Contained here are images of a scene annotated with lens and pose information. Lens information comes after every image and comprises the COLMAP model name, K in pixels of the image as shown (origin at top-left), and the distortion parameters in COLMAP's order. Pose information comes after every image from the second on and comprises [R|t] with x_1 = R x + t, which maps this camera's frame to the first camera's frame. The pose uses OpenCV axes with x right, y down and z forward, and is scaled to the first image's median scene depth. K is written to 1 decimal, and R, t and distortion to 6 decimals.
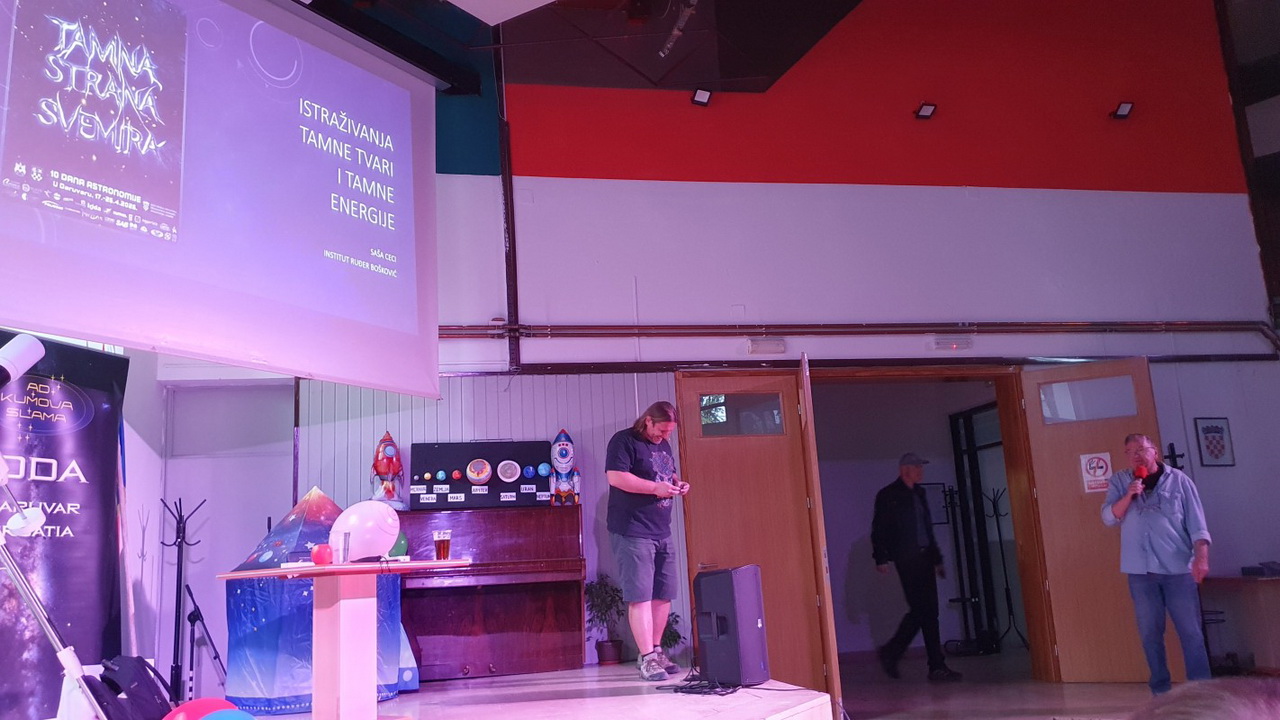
lens RADIAL K [[1005.9, 0, 638.5], [0, 1005.9, 367.2], [0, 0, 1]] dist [0.084301, -0.091337]
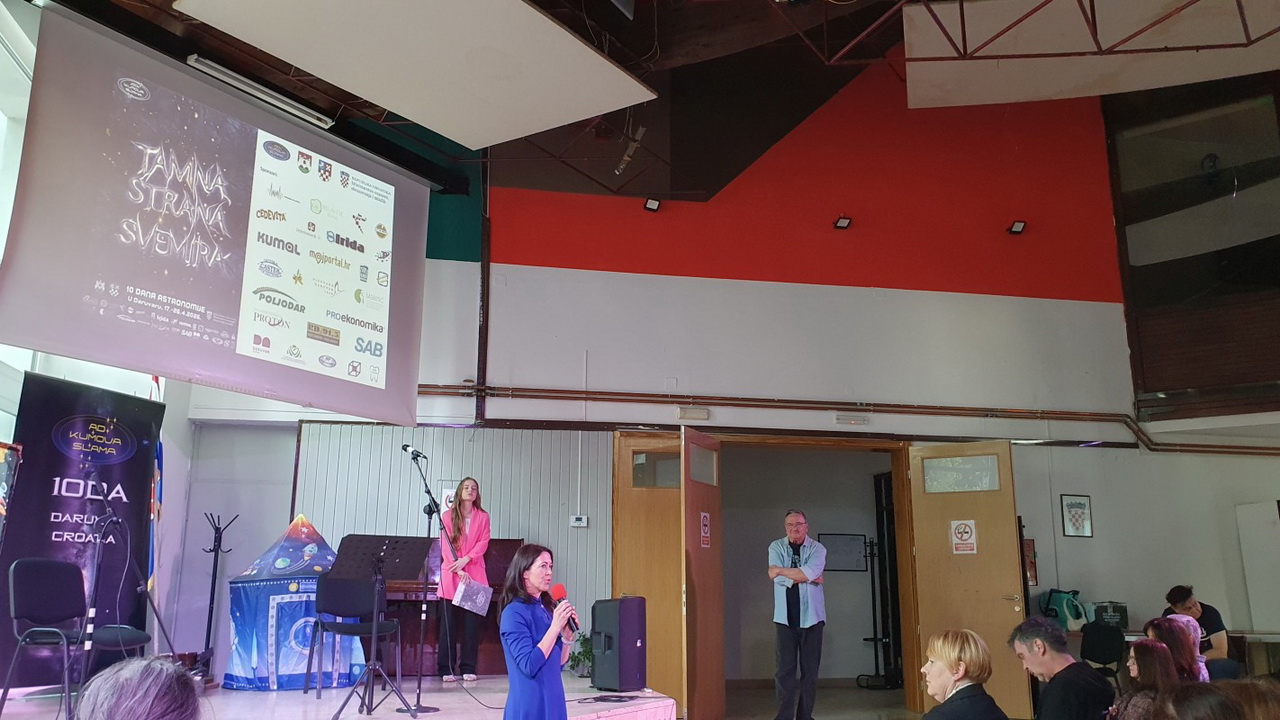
lens RADIAL K [[1005.9, 0, 643.3], [0, 1005.9, 360.5], [0, 0, 1]] dist [0.084301, -0.091337]
pose [[0.998186, 0.055906, -0.022362, 0.094311], [-0.056575, 0.997932, -0.030499, -0.046005], [0.020611, 0.031709, 0.999285, -0.206488]]
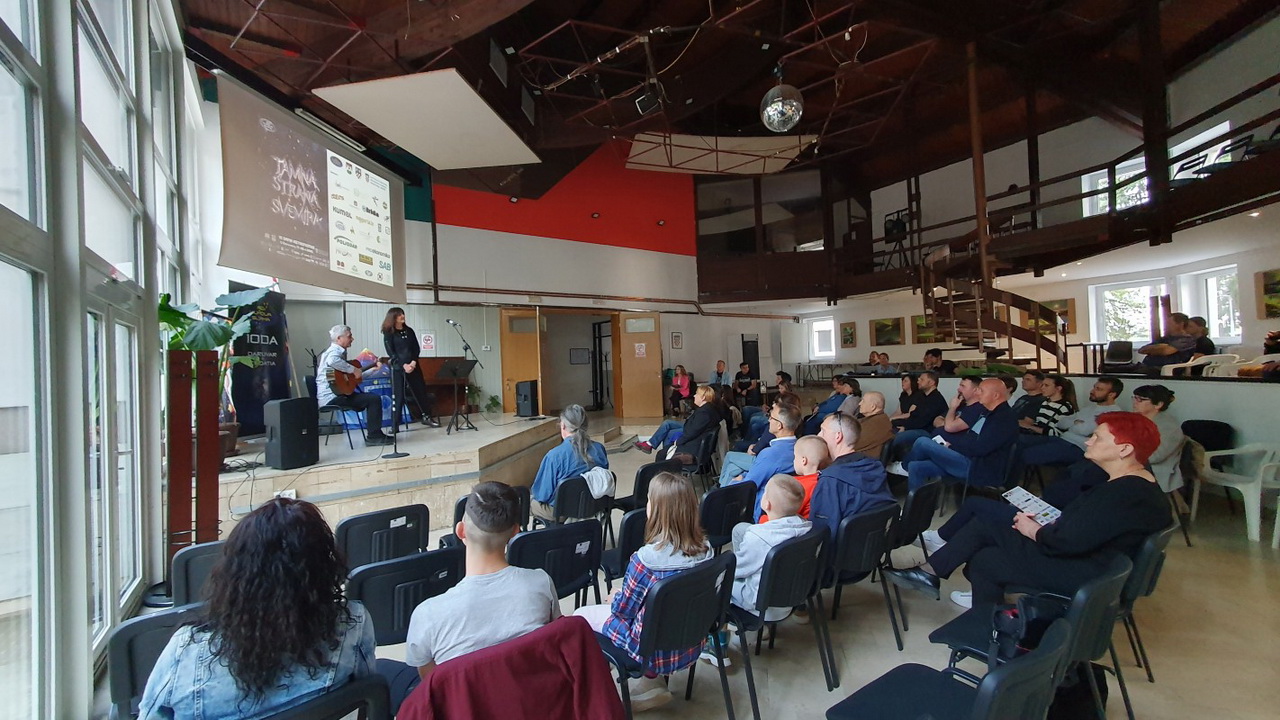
lens RADIAL K [[512.1, 0, 641.1], [0, 512.1, 359.8], [0, 0, 1]] dist [0.001656, -0.000001]
pose [[0.914723, 0.027262, 0.403162, -0.163814], [-0.091482, 0.985788, 0.140901, -0.083882], [-0.393591, -0.165767, 0.904217, -0.389322]]
